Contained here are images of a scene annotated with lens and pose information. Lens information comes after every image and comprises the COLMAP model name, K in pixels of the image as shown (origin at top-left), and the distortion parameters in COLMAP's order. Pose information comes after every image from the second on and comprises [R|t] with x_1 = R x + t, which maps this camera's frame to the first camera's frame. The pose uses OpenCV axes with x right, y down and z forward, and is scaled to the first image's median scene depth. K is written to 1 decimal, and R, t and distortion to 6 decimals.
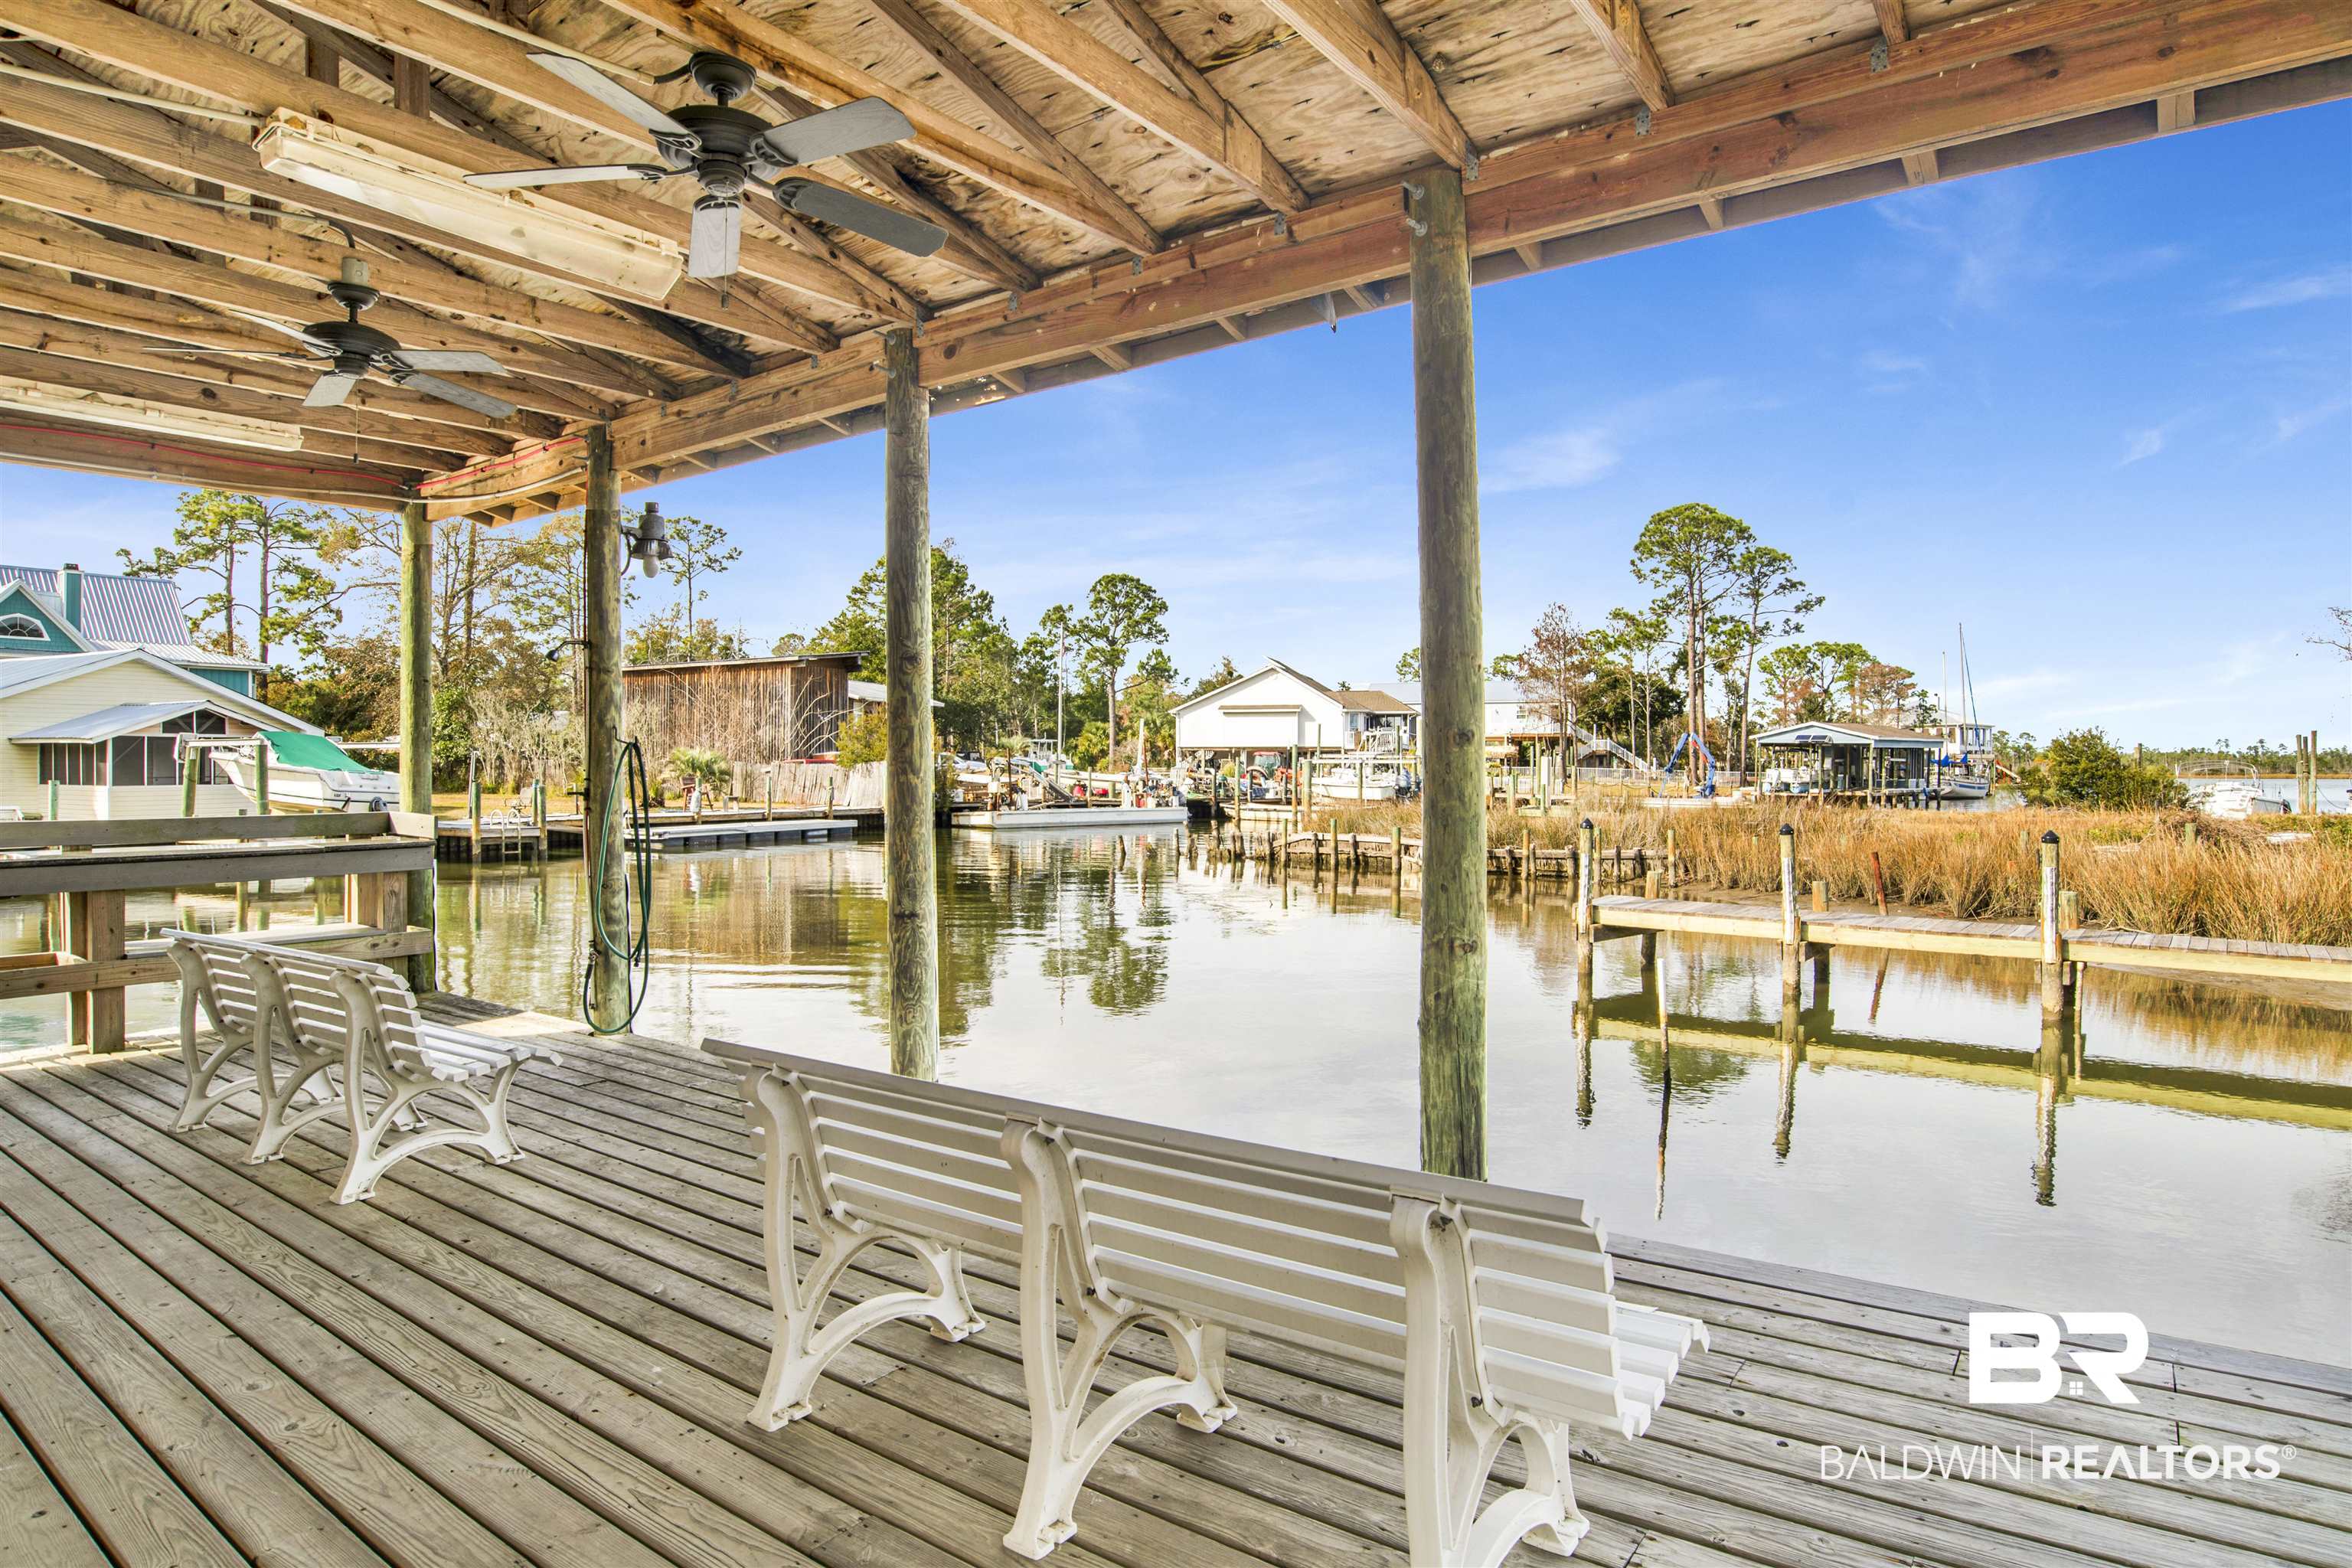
lens RADIAL K [[1281.3, 0, 1176.0], [0, 1281.3, 784.0], [0, 0, 1]] dist [-0.101736, 0.045999]
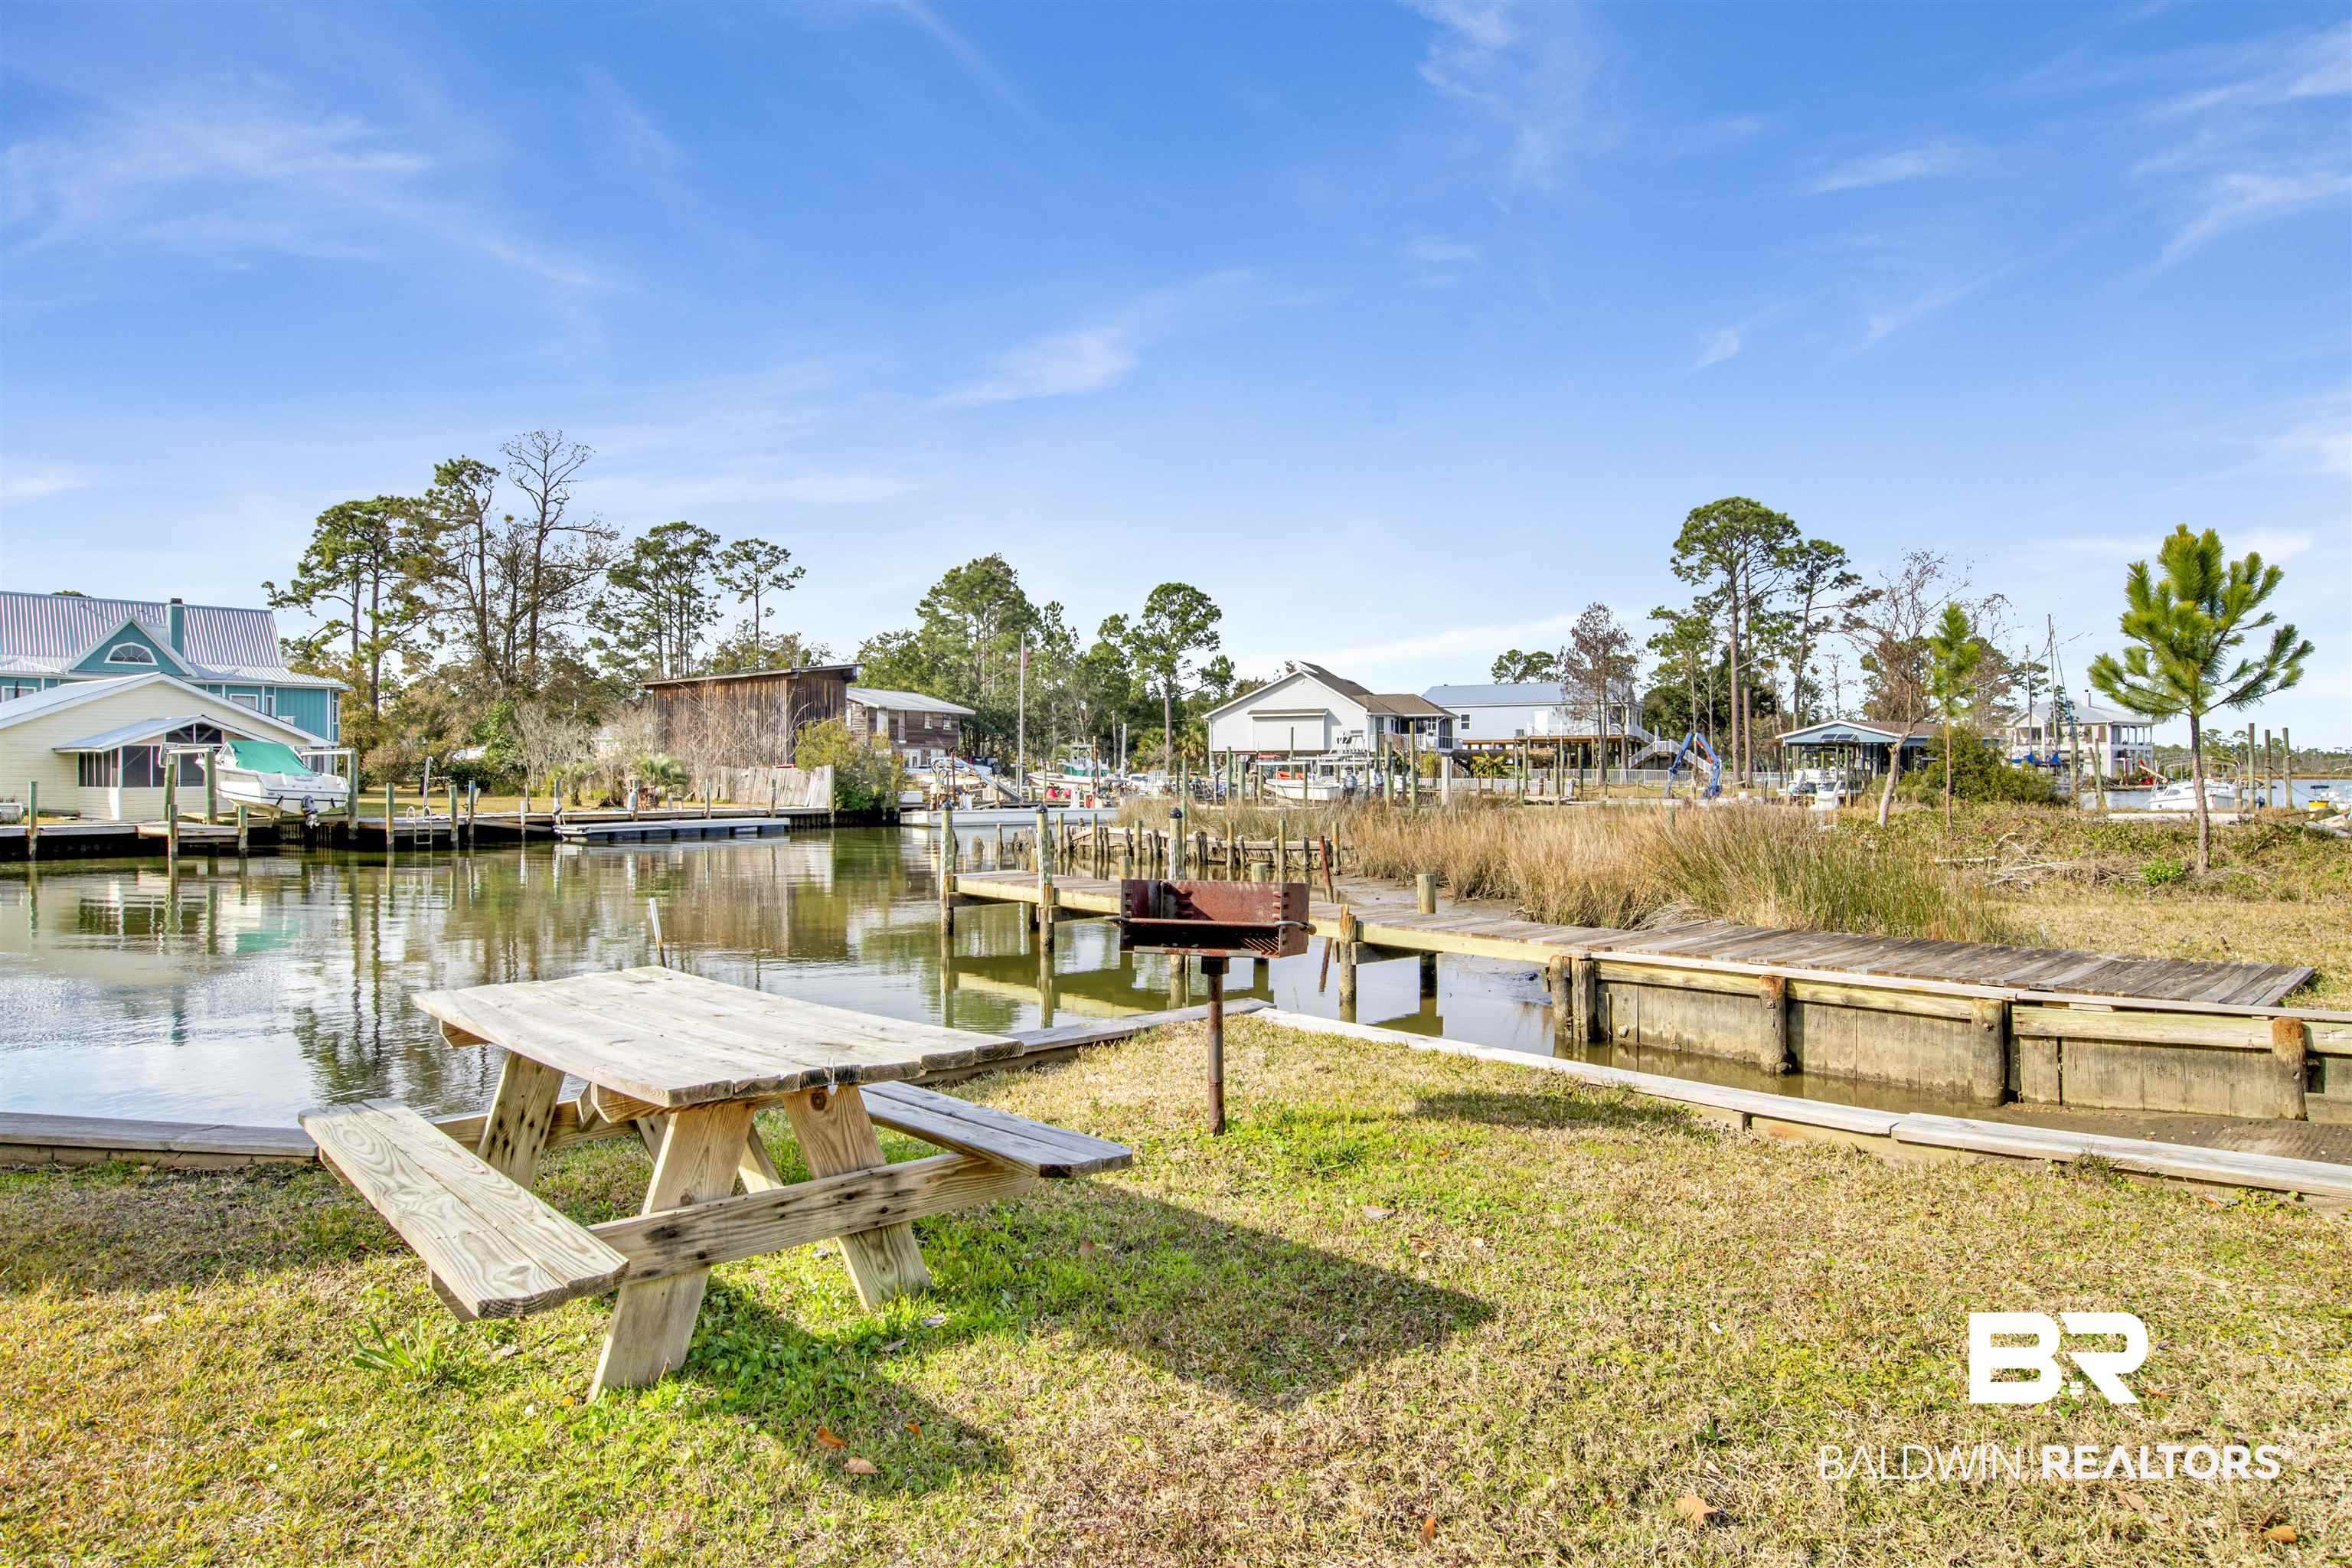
lens RADIAL K [[1281.3, 0, 1176.0], [0, 1281.3, 784.0], [0, 0, 1]] dist [-0.101736, 0.045999]
pose [[0.991897, -0.003694, -0.126991, 0.106018], [0.003076, 0.999982, -0.005060, 0.002599], [0.127007, 0.004628, 0.991891, -0.019719]]
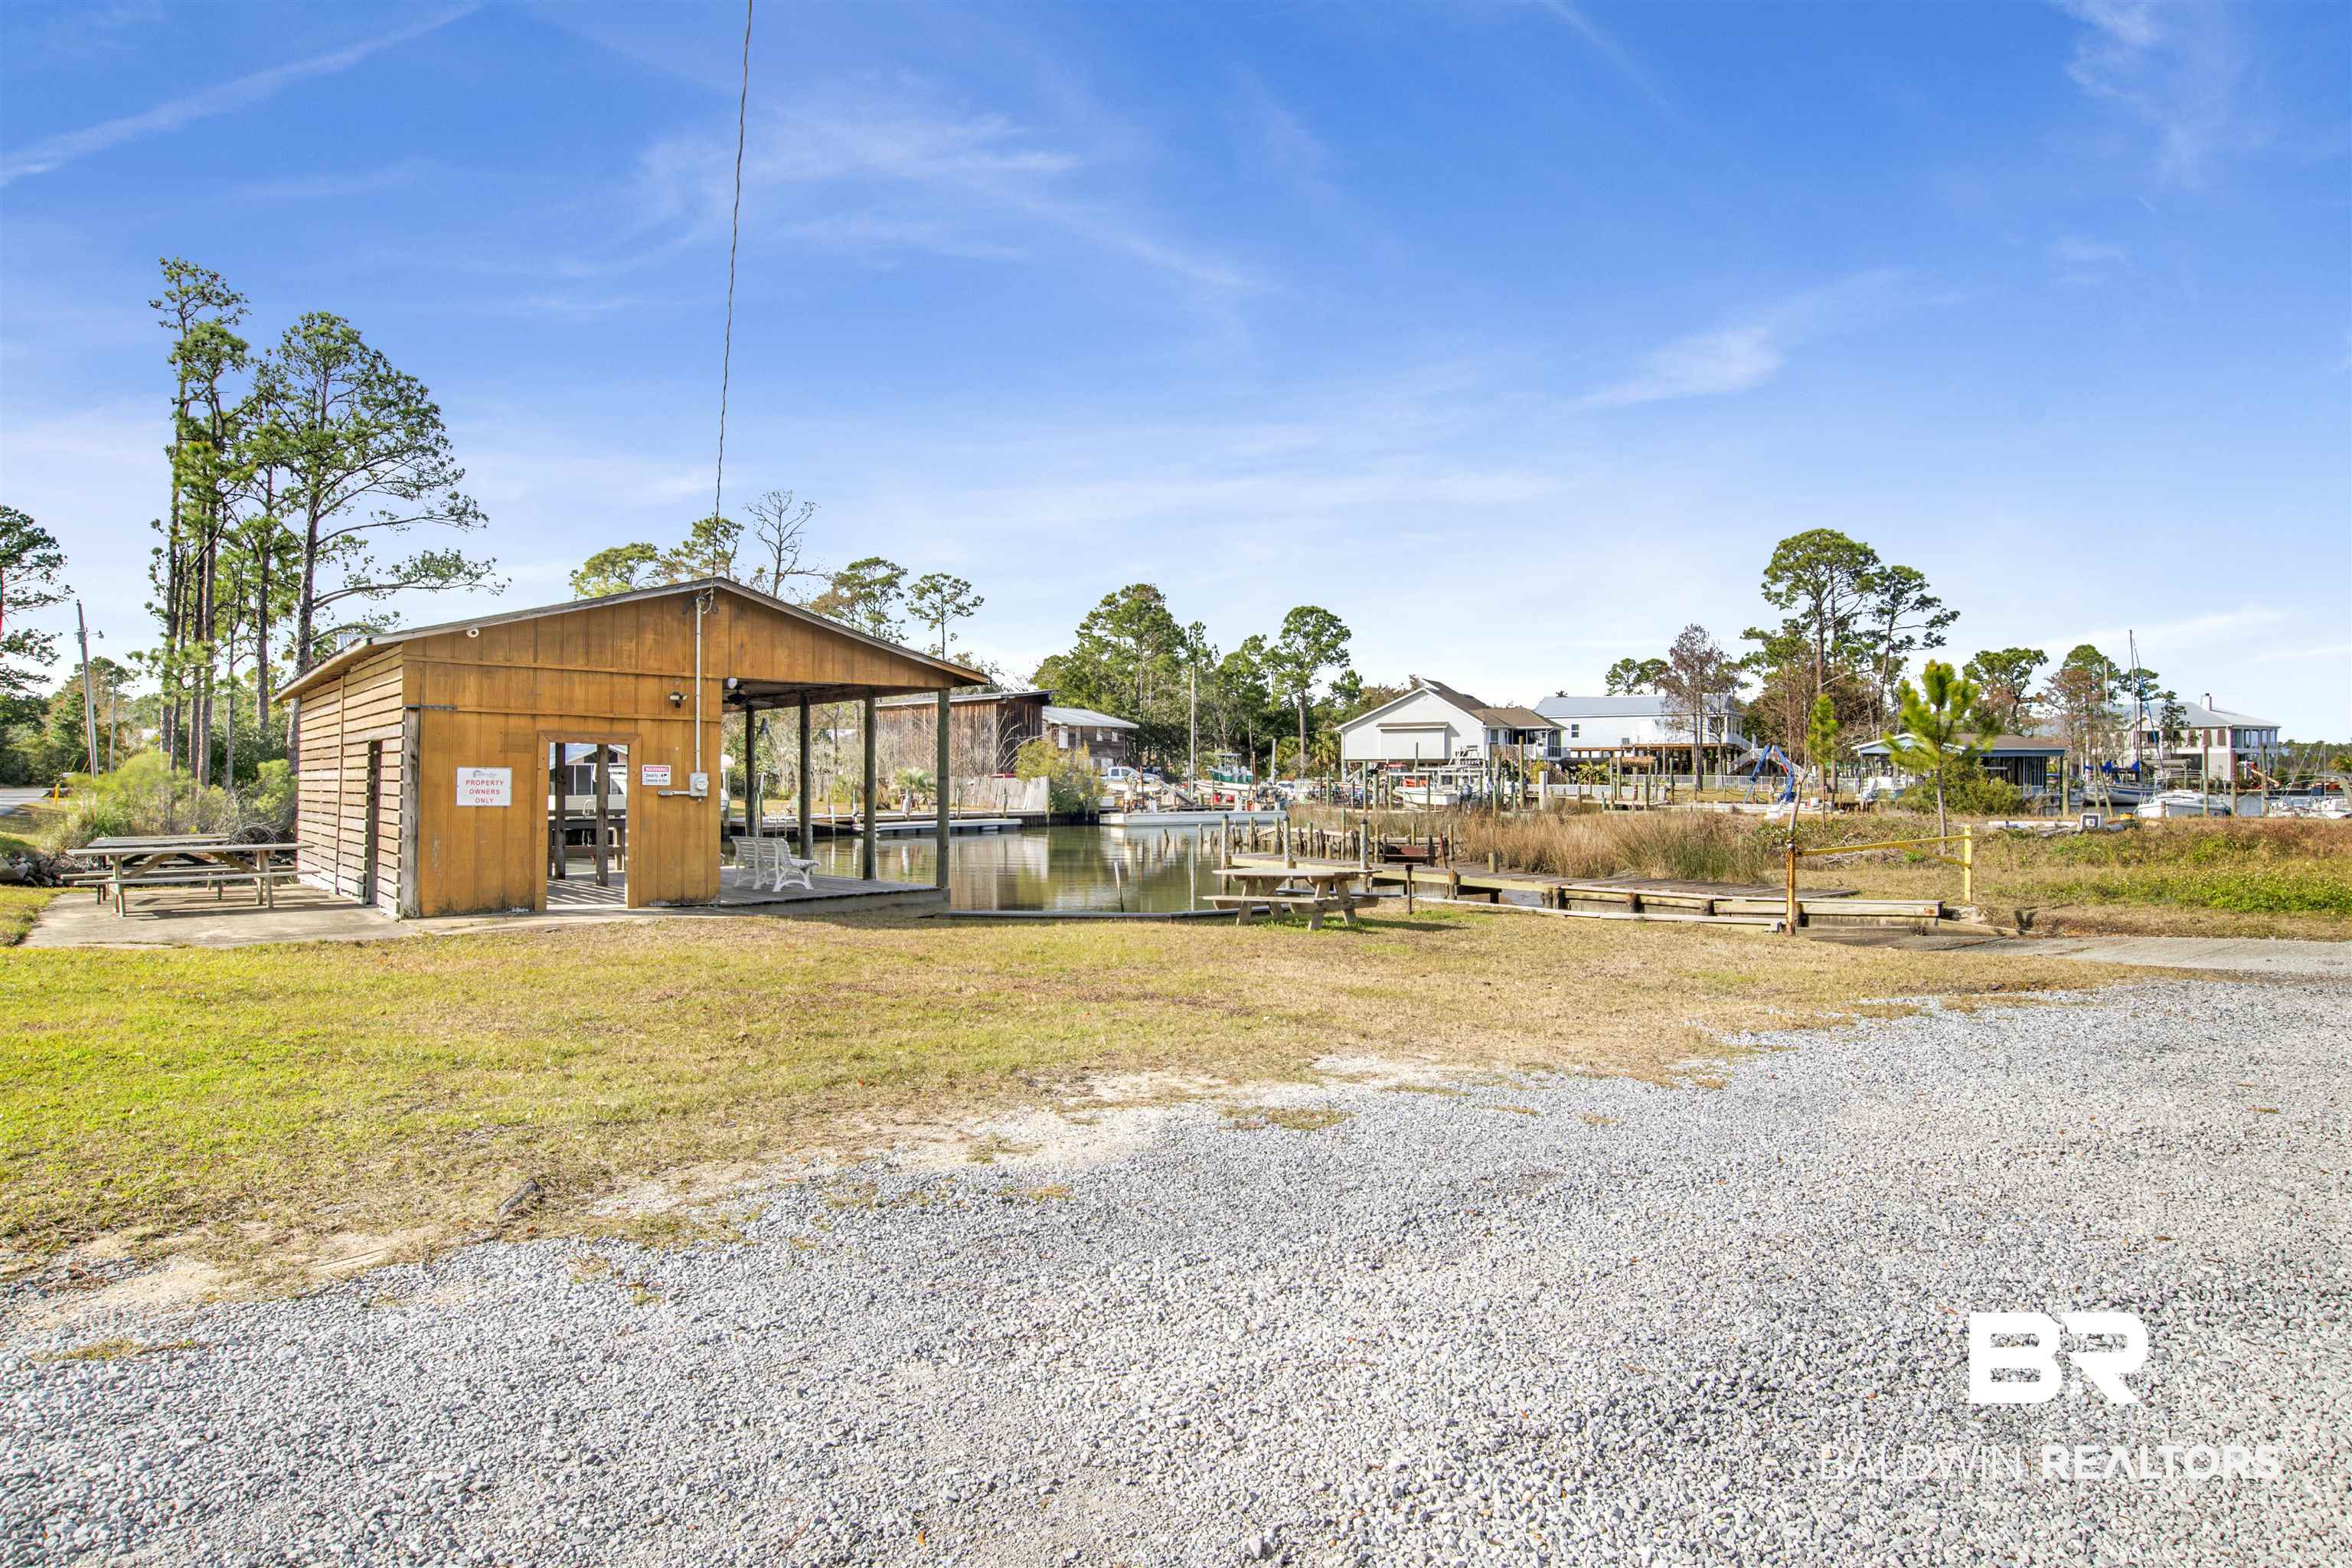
lens RADIAL K [[1281.3, 0, 1176.0], [0, 1281.3, 784.0], [0, 0, 1]] dist [-0.101736, 0.045999]
pose [[0.975844, -0.002263, -0.218456, 0.108619], [0.001400, 0.999991, -0.004109, -0.002059], [0.218463, 0.003704, 0.975838, -0.162759]]
